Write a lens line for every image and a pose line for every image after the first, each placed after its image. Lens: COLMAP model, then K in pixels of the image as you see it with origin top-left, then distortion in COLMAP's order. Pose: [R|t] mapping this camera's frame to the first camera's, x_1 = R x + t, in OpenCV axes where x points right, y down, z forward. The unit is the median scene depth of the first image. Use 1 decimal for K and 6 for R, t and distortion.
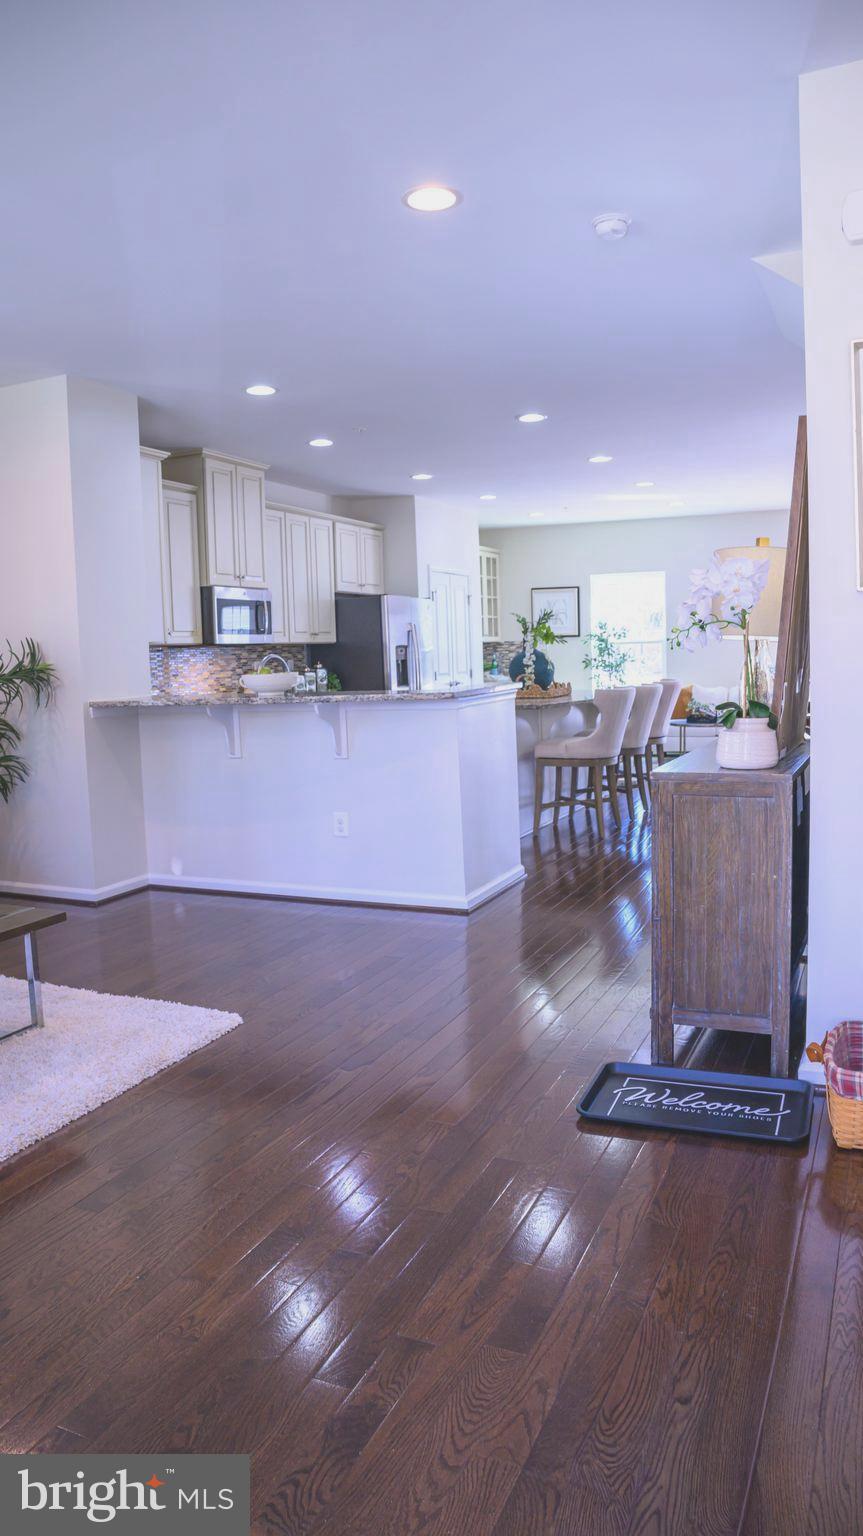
lens RADIAL K [[1060.3, 0, 431.5], [0, 1060.3, 768.0], [0, 0, 1]] dist [-0.139107, 0.089394]
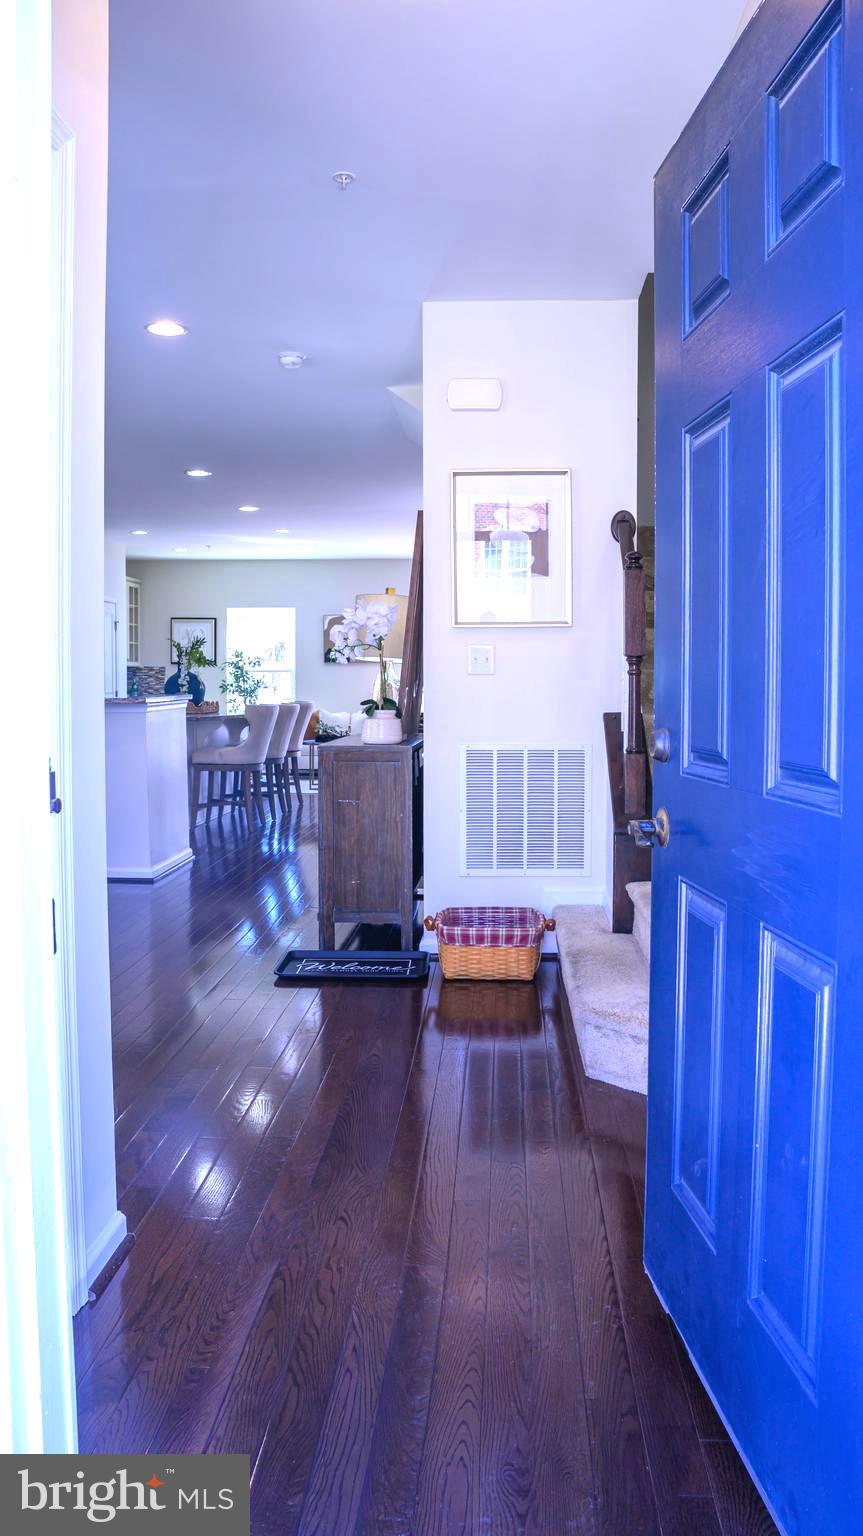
lens RADIAL K [[1084.6, 0, 461.8], [0, 1084.6, 739.0], [0, 0, 1]] dist [-0.122147, 0.002515]
pose [[0.925917, 0.015266, 0.377418, -0.073845], [0.008274, 0.998123, -0.060672, 0.037341], [-0.377636, 0.059300, 0.924053, -0.195966]]
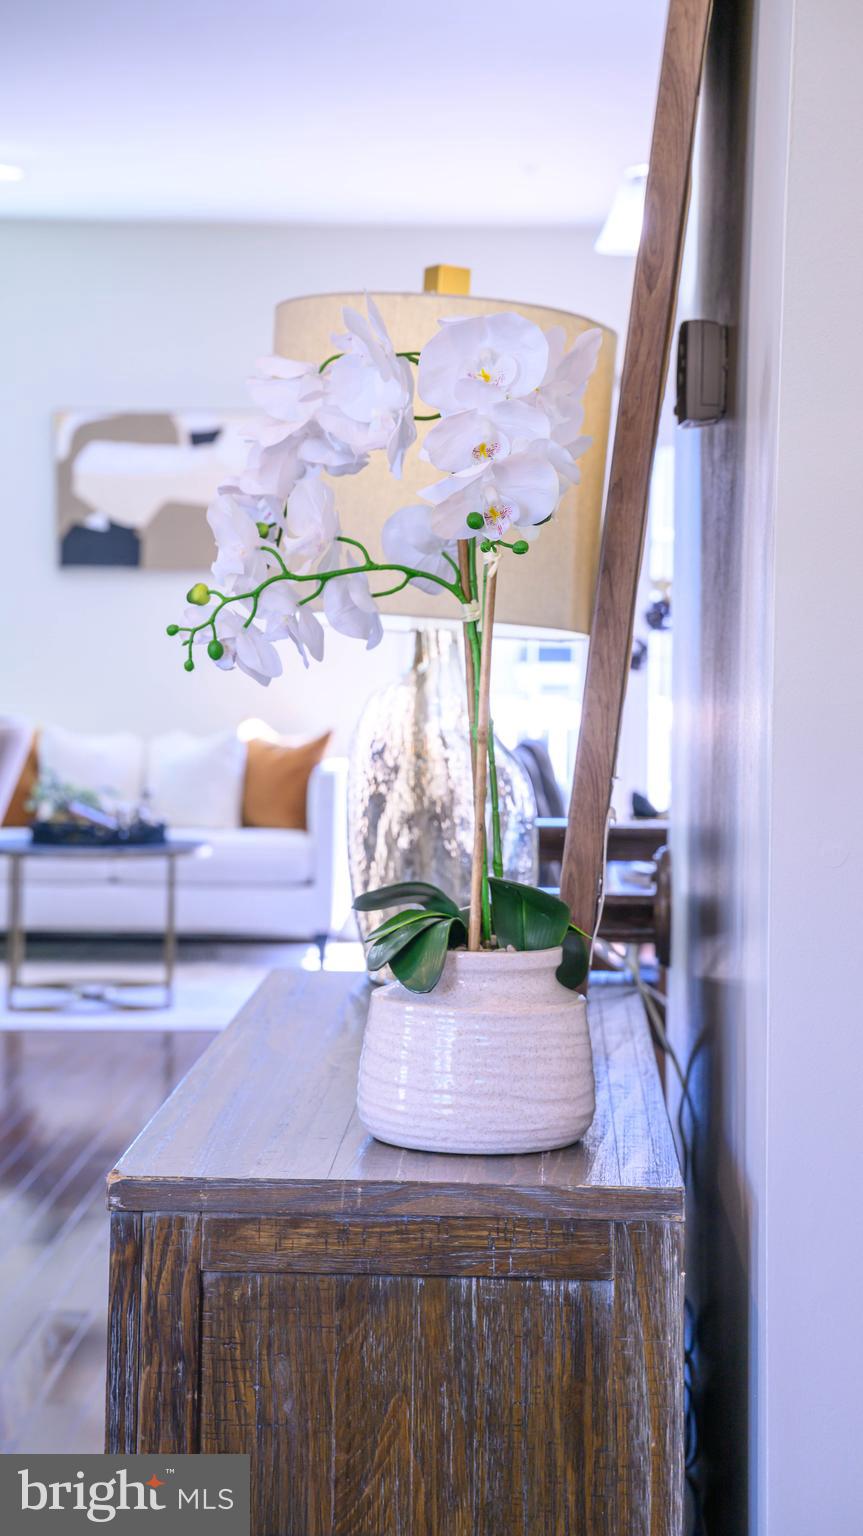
lens RADIAL K [[2907.9, 0, 431.5], [0, 2907.9, 768.0], [0, 0, 1]] dist [0.385227, 0.036278]
pose [[0.922629, 0.021620, 0.385083, 0.006107], [0.000245, 0.998395, -0.056641, -0.022127], [-0.385689, 0.052354, 0.921142, 0.148777]]
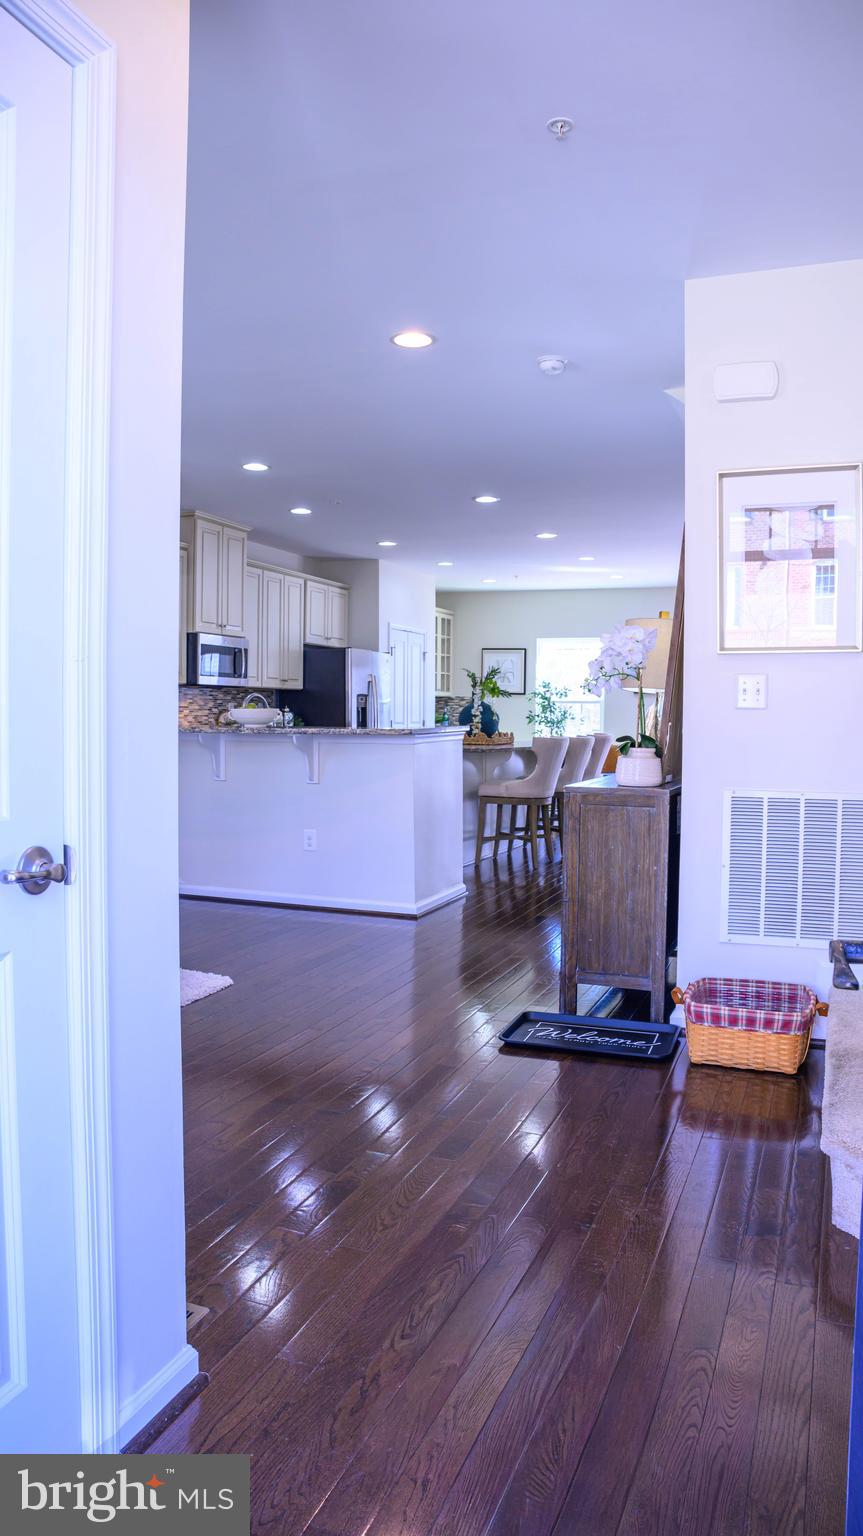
lens RADIAL K [[1060.3, 0, 431.5], [0, 1060.3, 768.0], [0, 0, 1]] dist [-0.139107, 0.089394]
pose [[0.998087, 0.038555, 0.048334, -0.008711], [-0.035833, 0.997788, -0.055984, 0.026010], [-0.050386, 0.054145, 0.997261, -0.129681]]
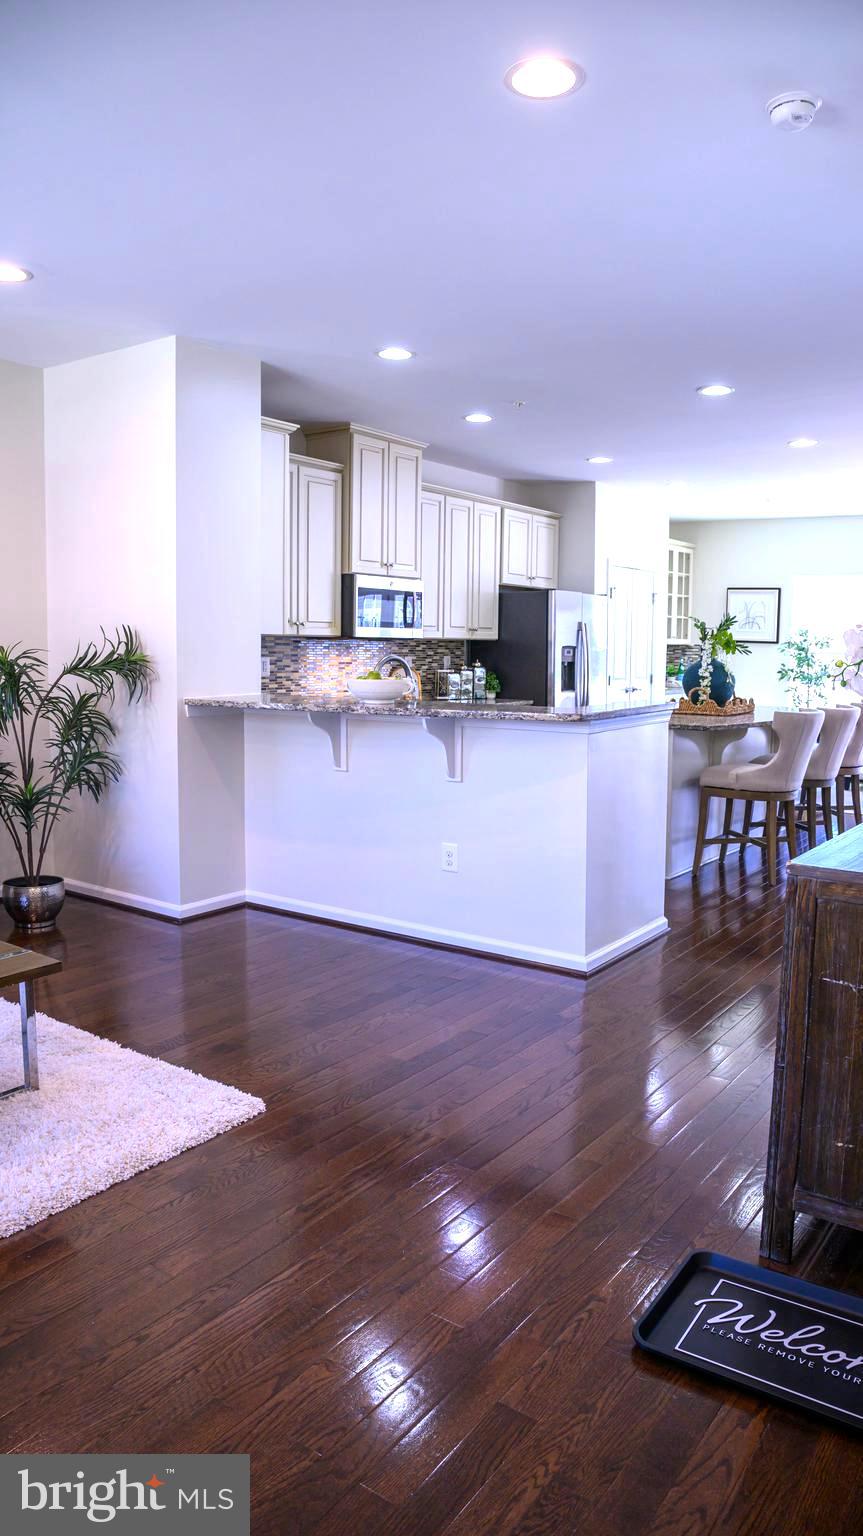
lens RADIAL K [[1060.3, 0, 431.5], [0, 1060.3, 768.0], [0, 0, 1]] dist [-0.139107, 0.089394]
pose [[0.979961, 0.064738, -0.188373, 0.043503], [-0.062829, 0.997895, 0.016096, -0.024186], [0.189019, -0.003938, 0.981966, 0.113588]]
